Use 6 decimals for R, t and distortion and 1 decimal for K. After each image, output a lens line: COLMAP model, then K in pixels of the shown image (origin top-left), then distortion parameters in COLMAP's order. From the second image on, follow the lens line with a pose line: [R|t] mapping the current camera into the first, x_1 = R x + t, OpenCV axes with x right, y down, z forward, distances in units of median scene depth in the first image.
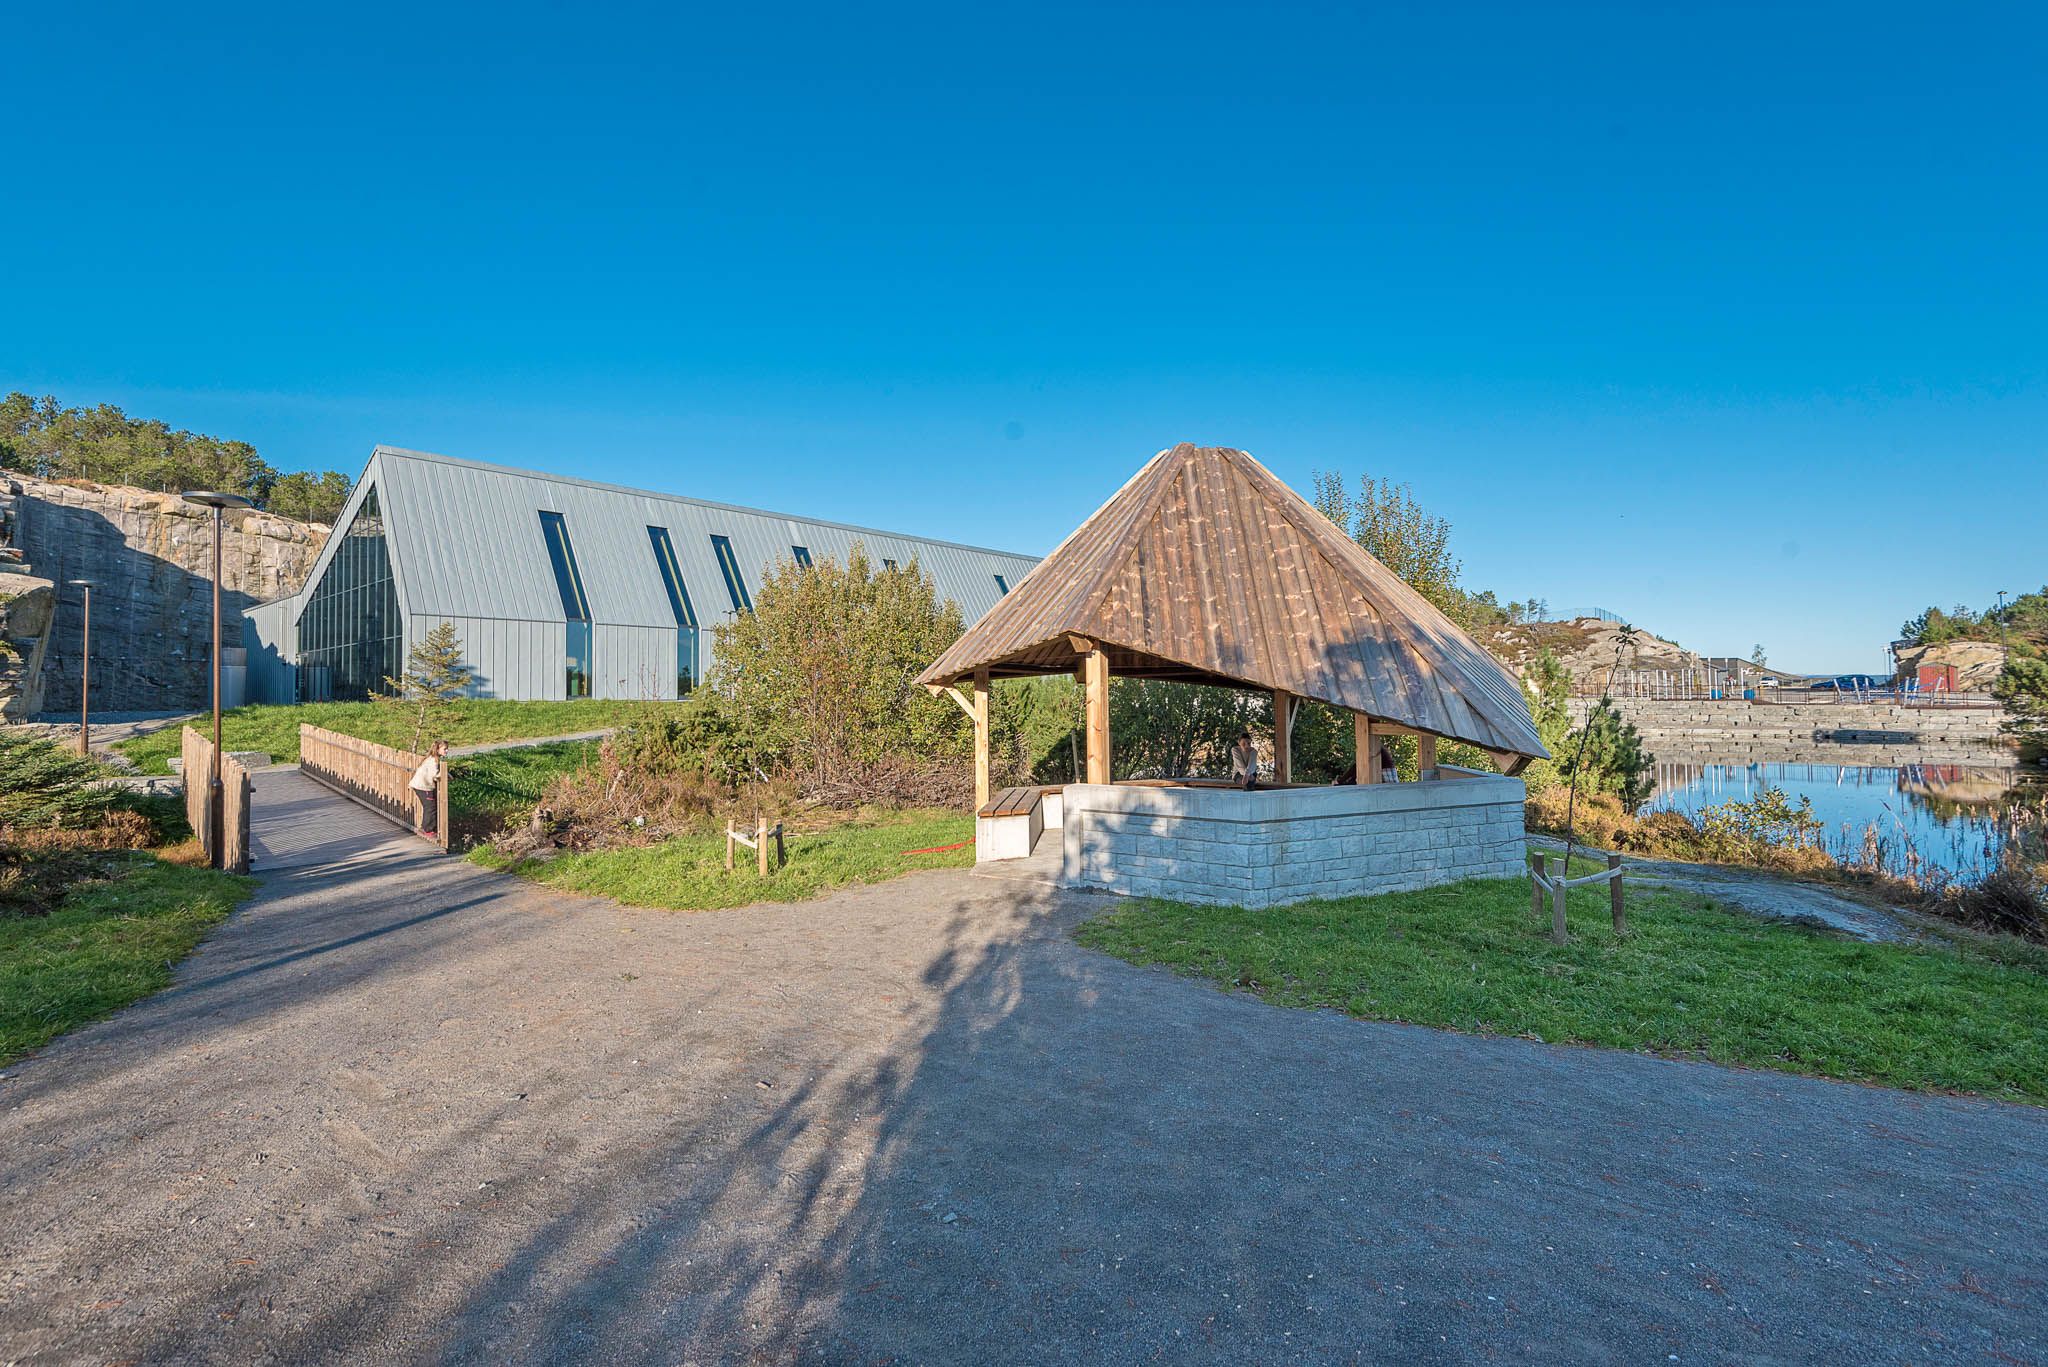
lens RADIAL K [[934.4, 0, 1023.1], [0, 934.4, 688.5], [0, 0, 1]] dist [-0.001099, -0.000282]
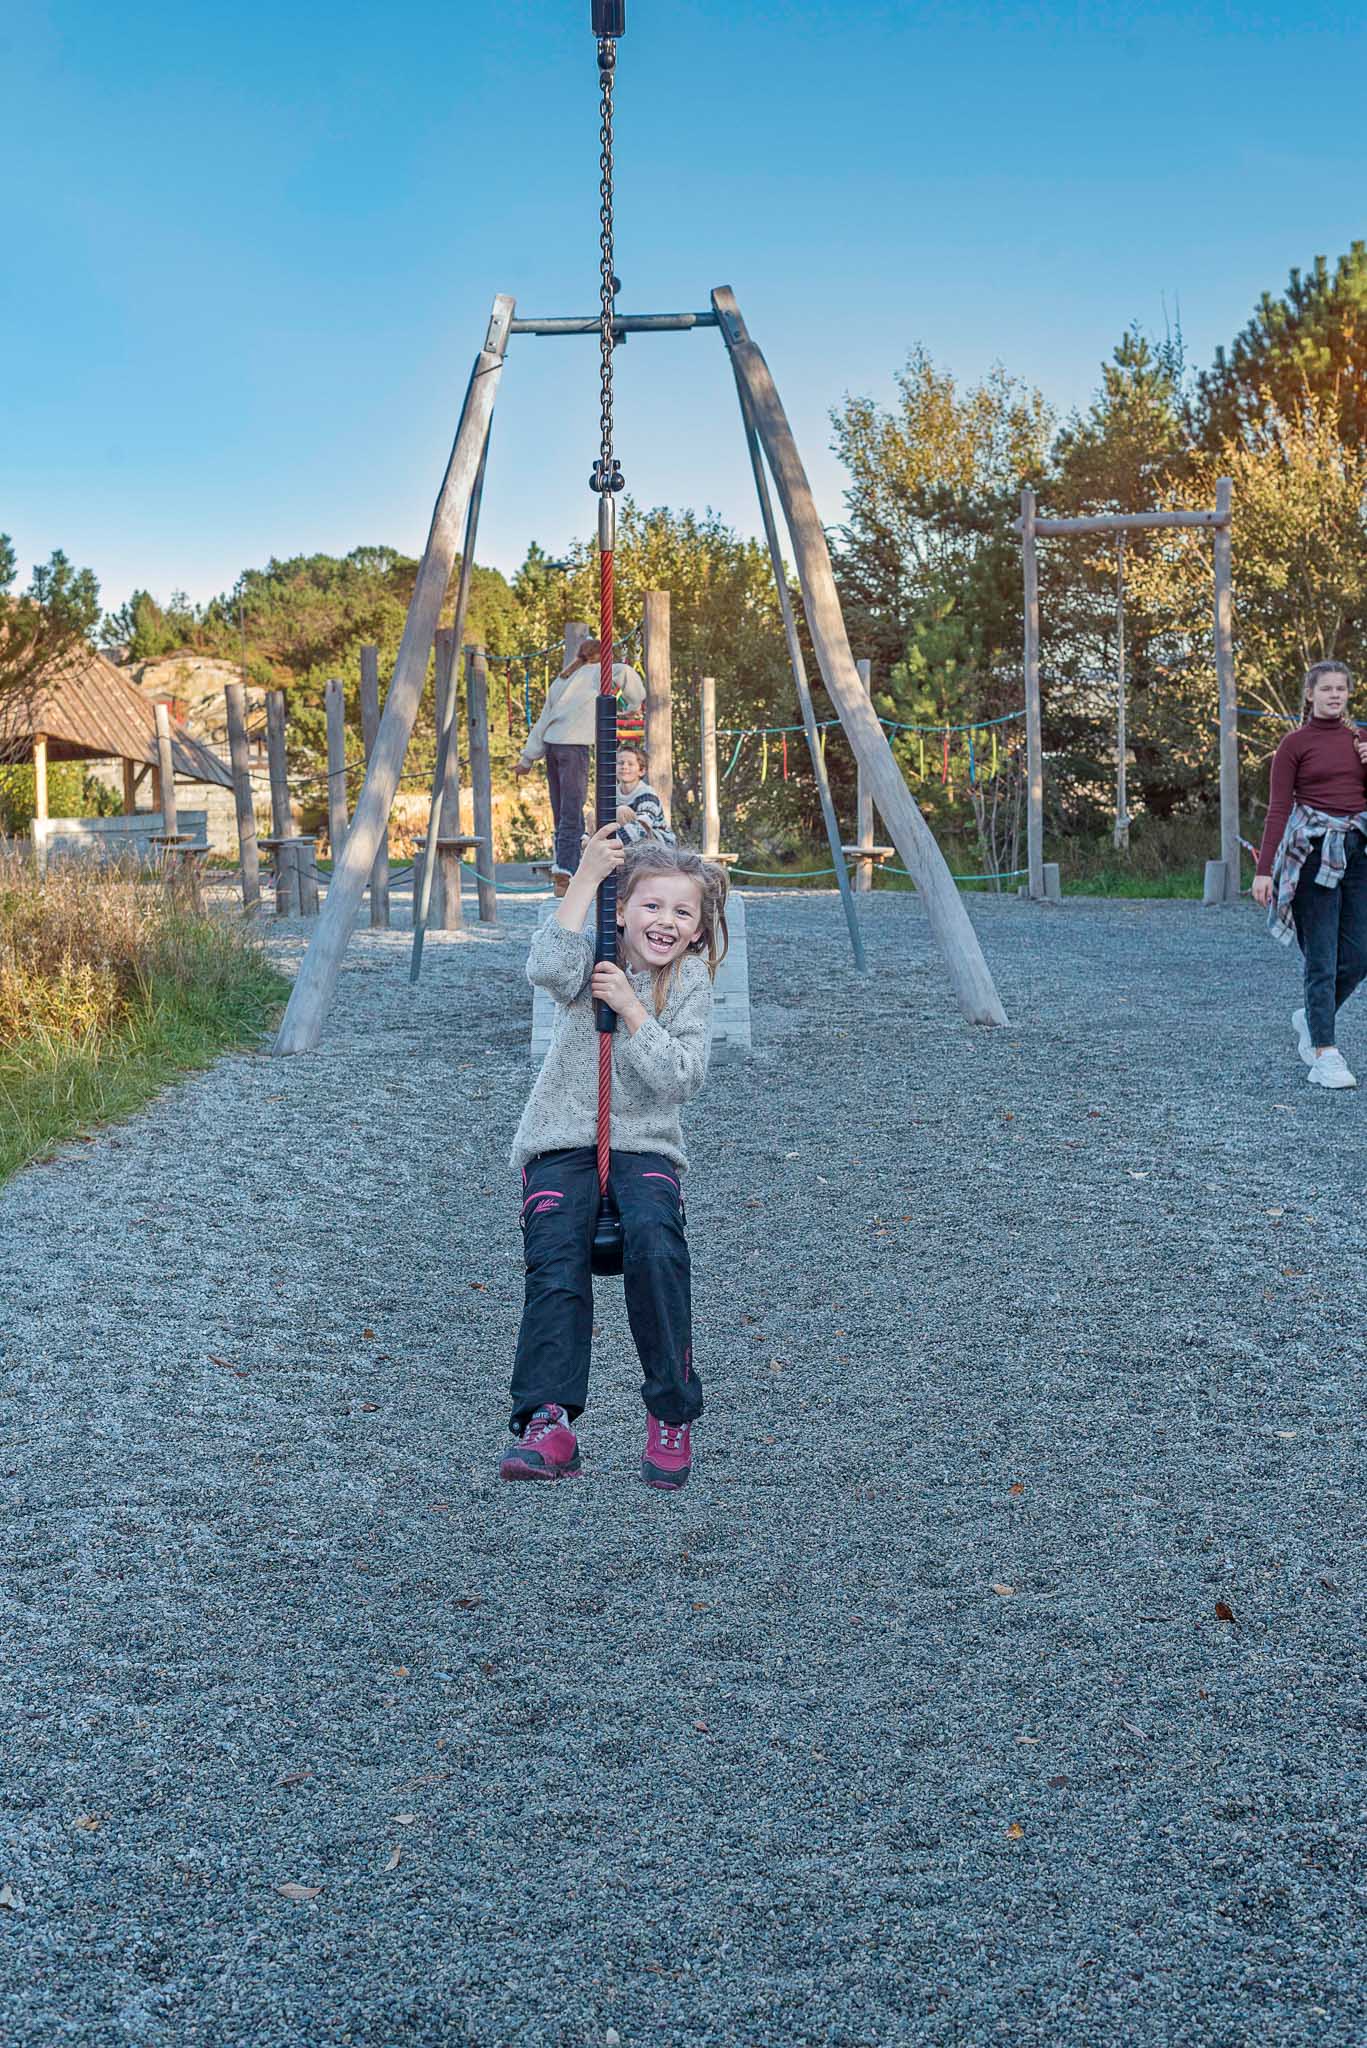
lens RADIAL K [[2934.0, 0, 683.3], [0, 2934.0, 1023.6], [0, 0, 1]] dist [-0.012239, 0.000000]
pose [[0.554419, -0.087731, 0.827601, -0.324680], [0.004835, 0.994751, 0.102211, -0.006119], [-0.832224, -0.052666, 0.551933, -0.257534]]
